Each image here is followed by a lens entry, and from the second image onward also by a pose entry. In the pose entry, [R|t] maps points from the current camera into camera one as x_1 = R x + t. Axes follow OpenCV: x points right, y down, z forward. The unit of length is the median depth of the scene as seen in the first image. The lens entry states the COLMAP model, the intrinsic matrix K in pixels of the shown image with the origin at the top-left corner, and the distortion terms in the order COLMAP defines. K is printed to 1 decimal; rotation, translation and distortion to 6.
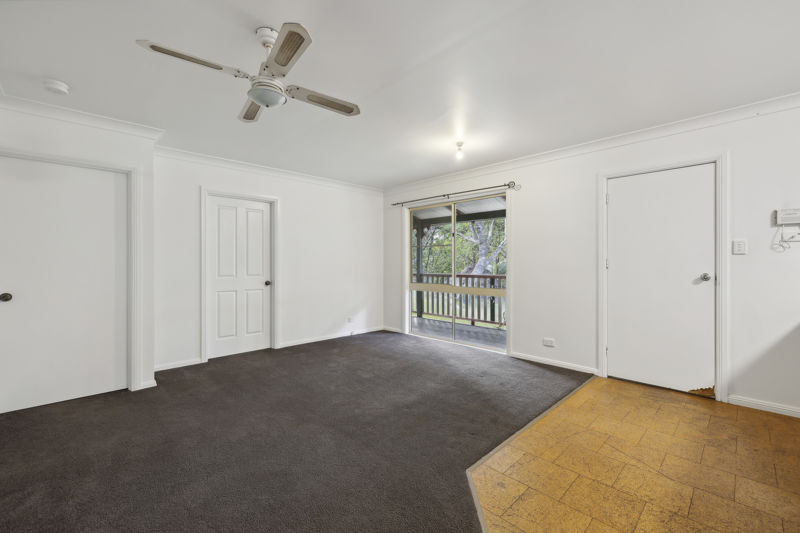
lens RADIAL K [[342.2, 0, 400.0], [0, 342.2, 266.5], [0, 0, 1]] dist [-0.000661, -0.000194]
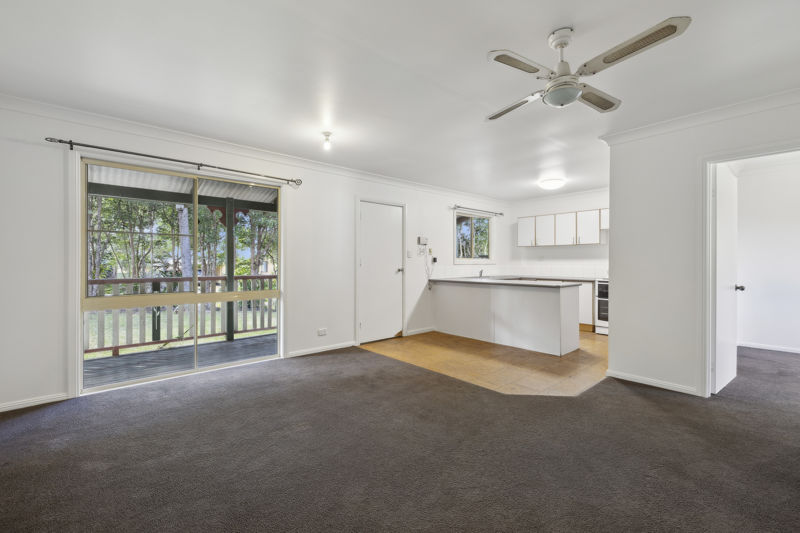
lens RADIAL K [[342.2, 0, 400.0], [0, 342.2, 266.5], [0, 0, 1]] dist [-0.000661, -0.000194]
pose [[0.050358, -0.011660, 0.998663, -0.630147], [0.008714, 0.999899, 0.011235, -0.003827], [-0.998693, 0.008137, 0.050455, 0.638523]]
